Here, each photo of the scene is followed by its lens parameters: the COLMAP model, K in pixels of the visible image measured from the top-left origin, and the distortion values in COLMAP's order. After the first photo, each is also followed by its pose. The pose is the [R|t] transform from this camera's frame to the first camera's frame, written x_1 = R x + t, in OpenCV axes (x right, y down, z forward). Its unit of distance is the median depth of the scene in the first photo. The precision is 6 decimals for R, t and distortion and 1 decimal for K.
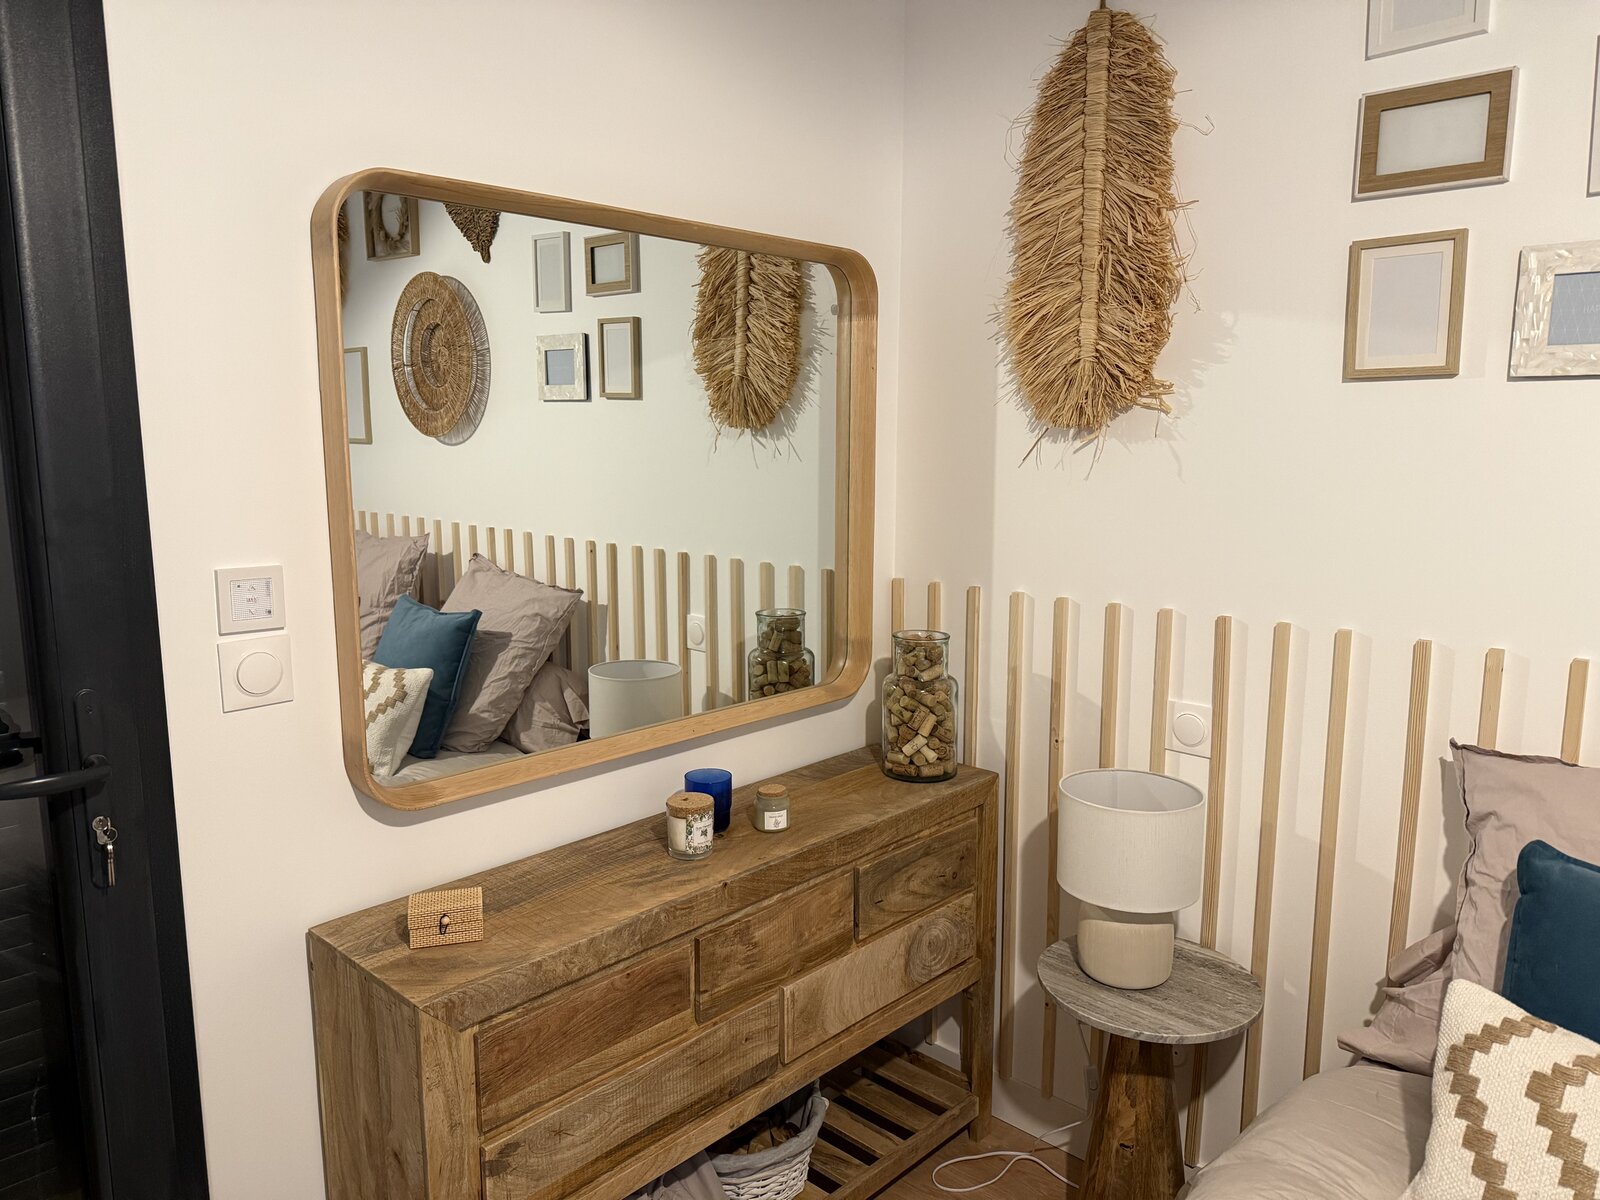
lens RADIAL K [[1140.4, 0, 800.0], [0, 1140.4, 600.0], [0, 0, 1]] dist [0.135293, -0.237768]
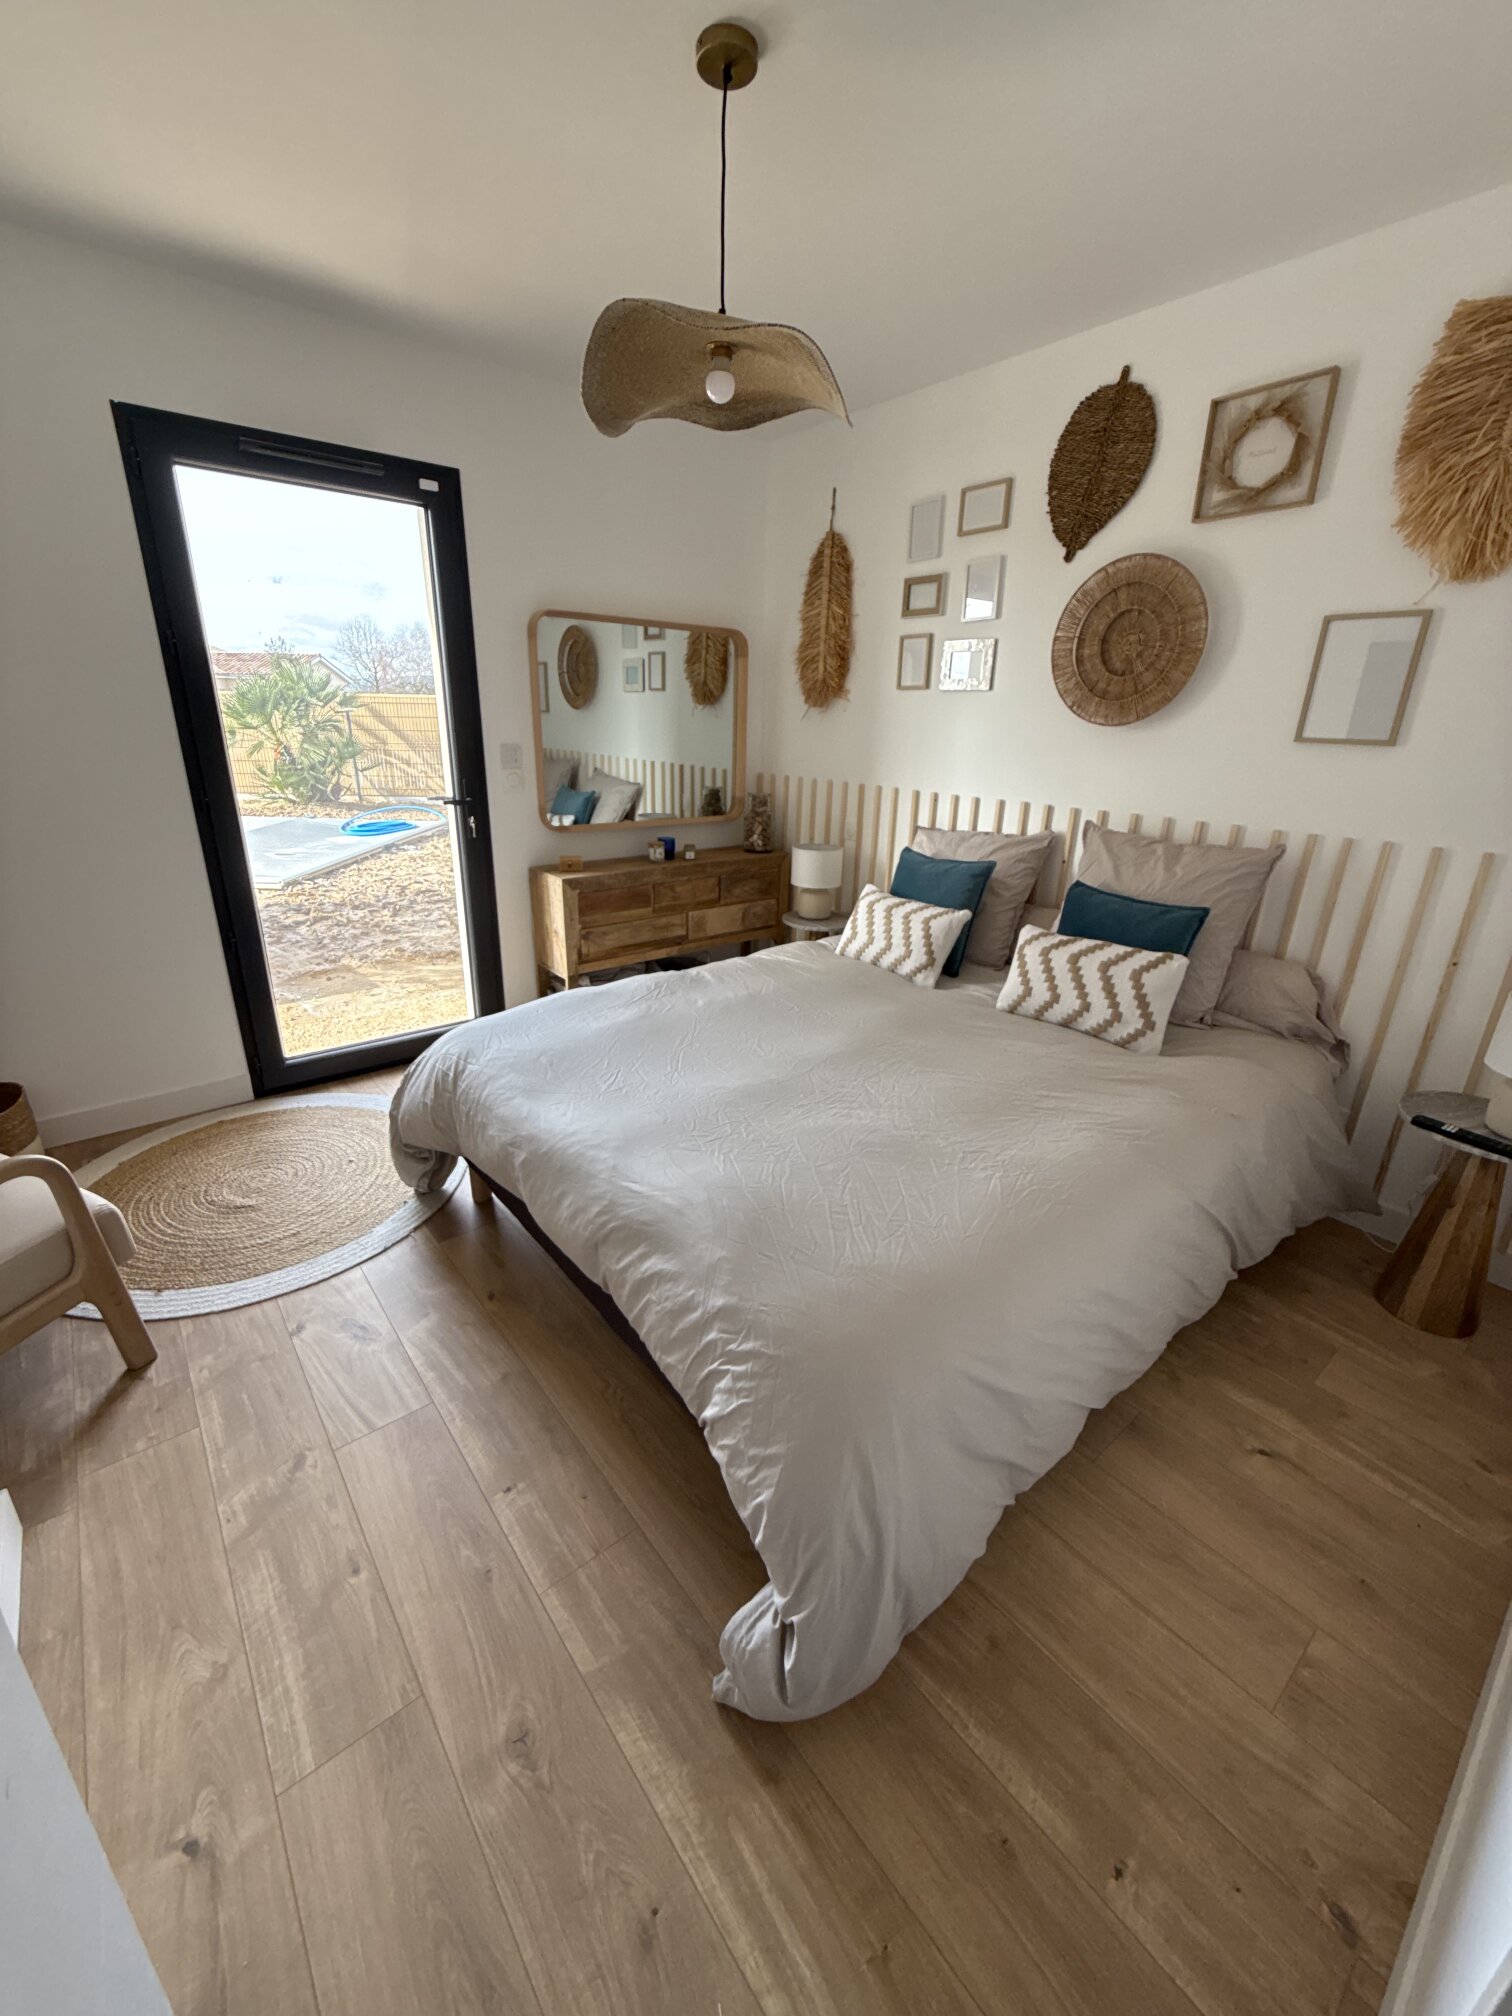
lens RADIAL K [[808.9, 0, 756.0], [0, 808.9, 1008.0], [0, 0, 1]] dist [0.000749, 0.000009]
pose [[0.992510, 0.066668, -0.102371, 0.326659], [-0.045308, 0.979084, 0.198349, 0.145721], [0.113454, -0.192225, 0.974771, -0.849585]]
